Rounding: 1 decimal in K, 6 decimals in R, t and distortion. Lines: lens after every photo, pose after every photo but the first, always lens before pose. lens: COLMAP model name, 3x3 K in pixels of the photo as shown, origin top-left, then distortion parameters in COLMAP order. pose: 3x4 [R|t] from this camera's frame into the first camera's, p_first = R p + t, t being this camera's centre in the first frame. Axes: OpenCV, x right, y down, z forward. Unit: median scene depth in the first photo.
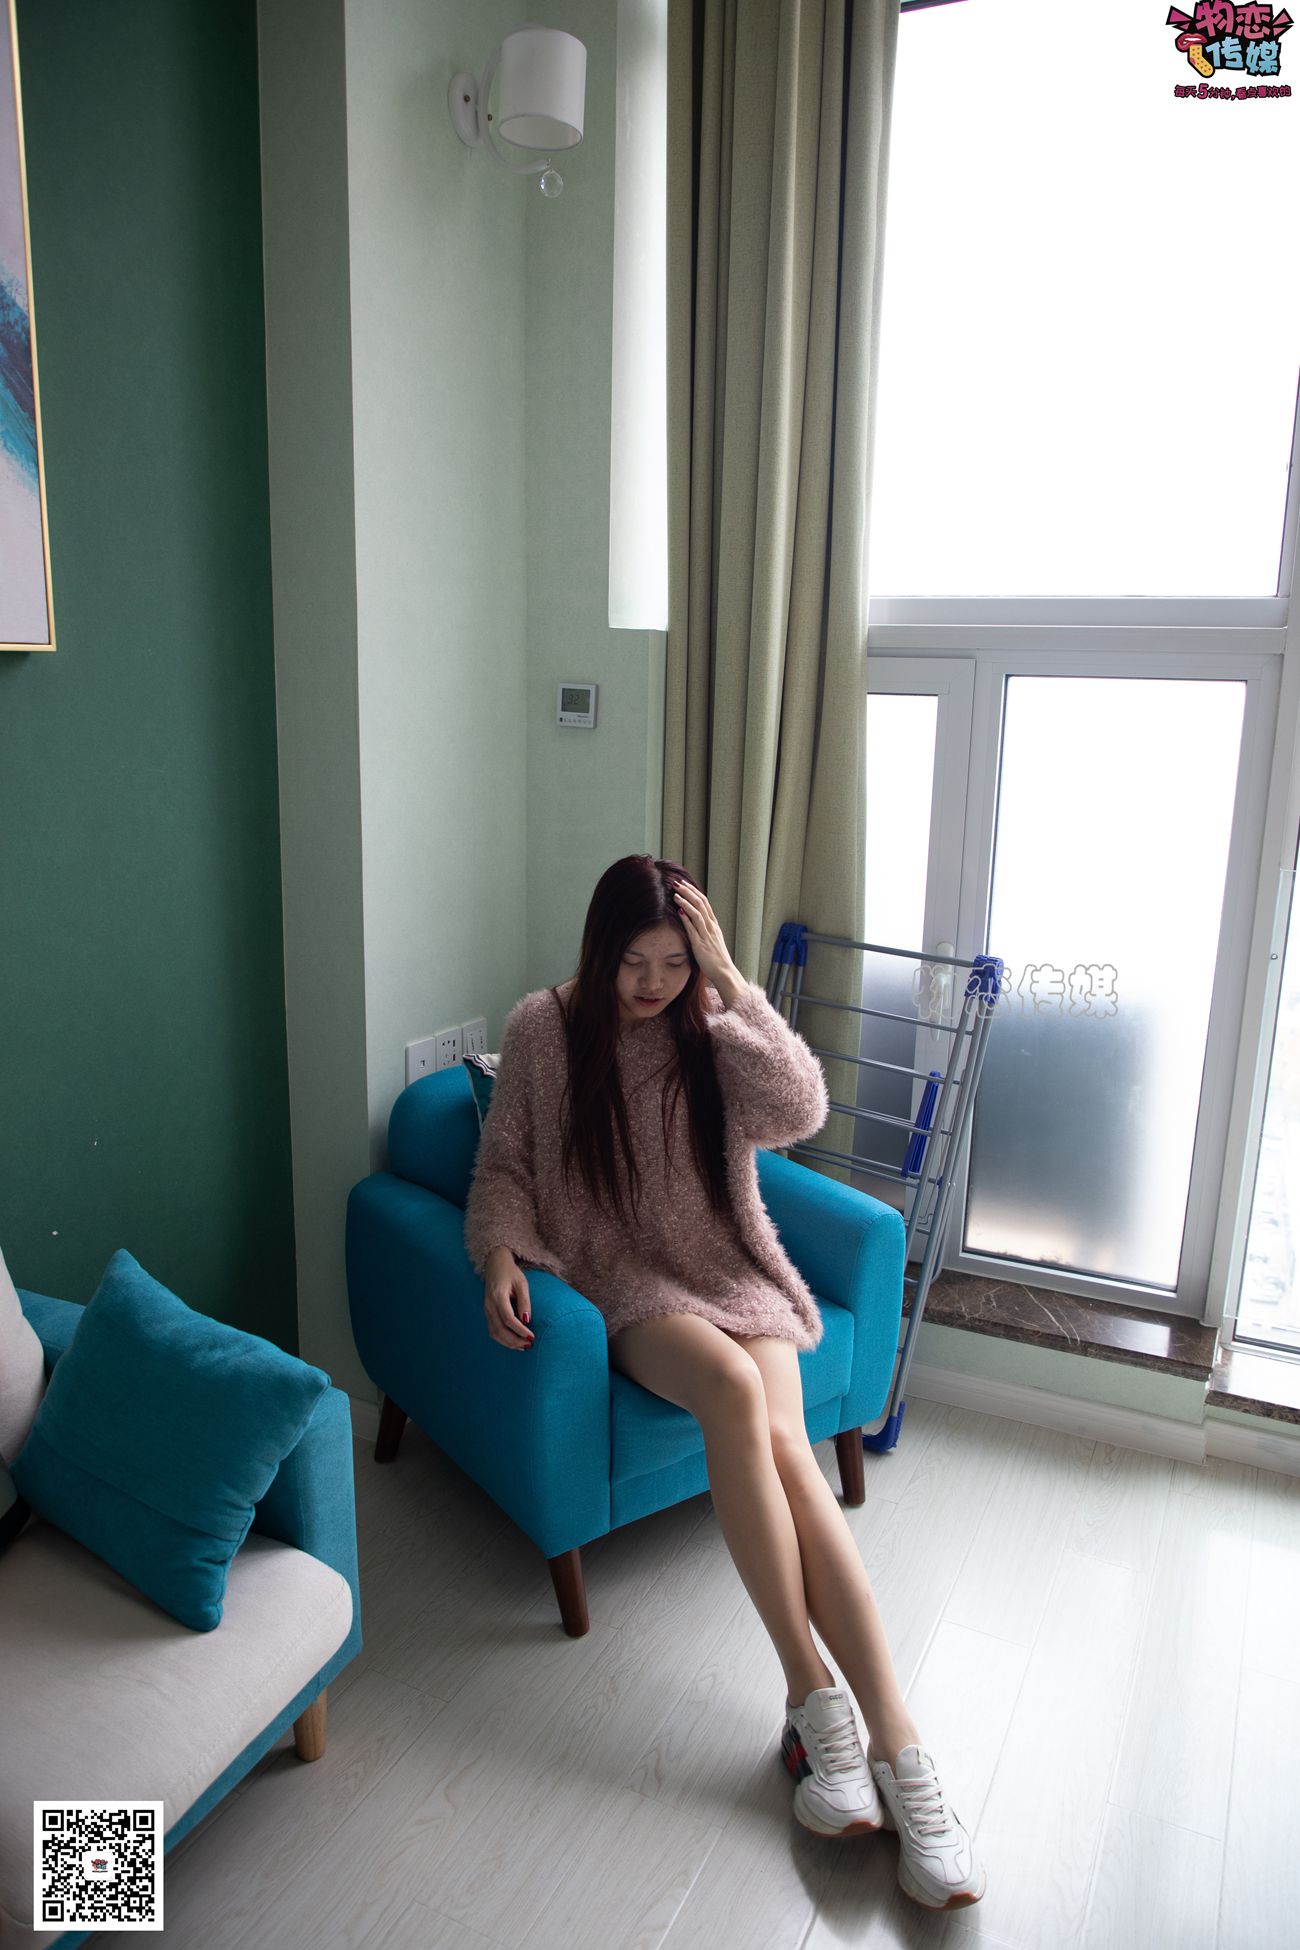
lens RADIAL K [[1349.8, 0, 650.0], [0, 1349.8, 975.0], [0, 0, 1]] dist [-0.038630, 0.003480]
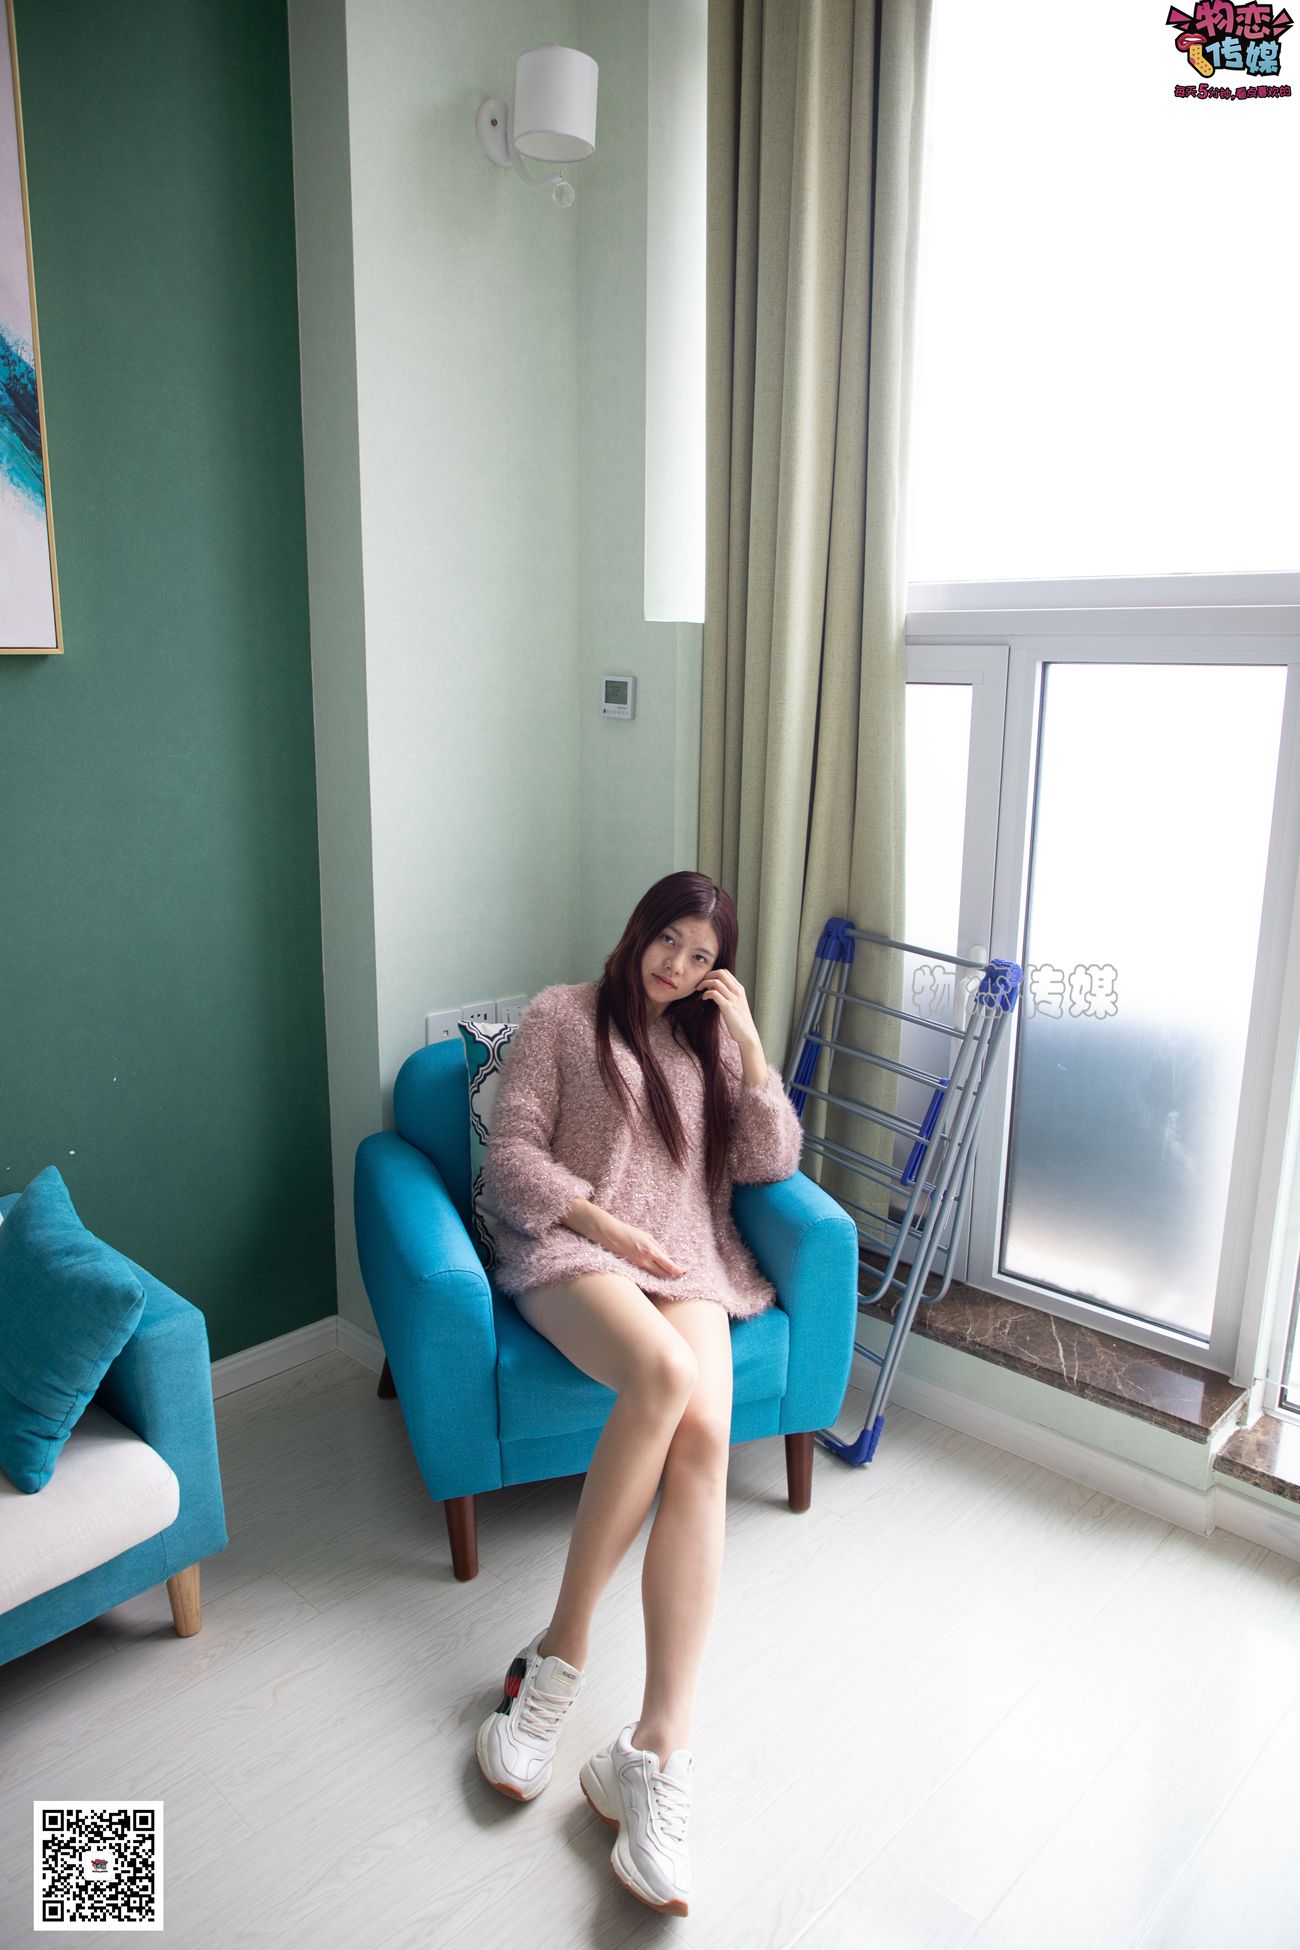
lens RADIAL K [[1349.8, 0, 650.0], [0, 1349.8, 975.0], [0, 0, 1]] dist [-0.038630, 0.003480]
pose [[0.953501, 0.055832, -0.296173, 0.295327], [-0.053977, 0.998438, 0.014441, -0.004660], [0.296516, 0.002217, 0.955025, 0.026068]]
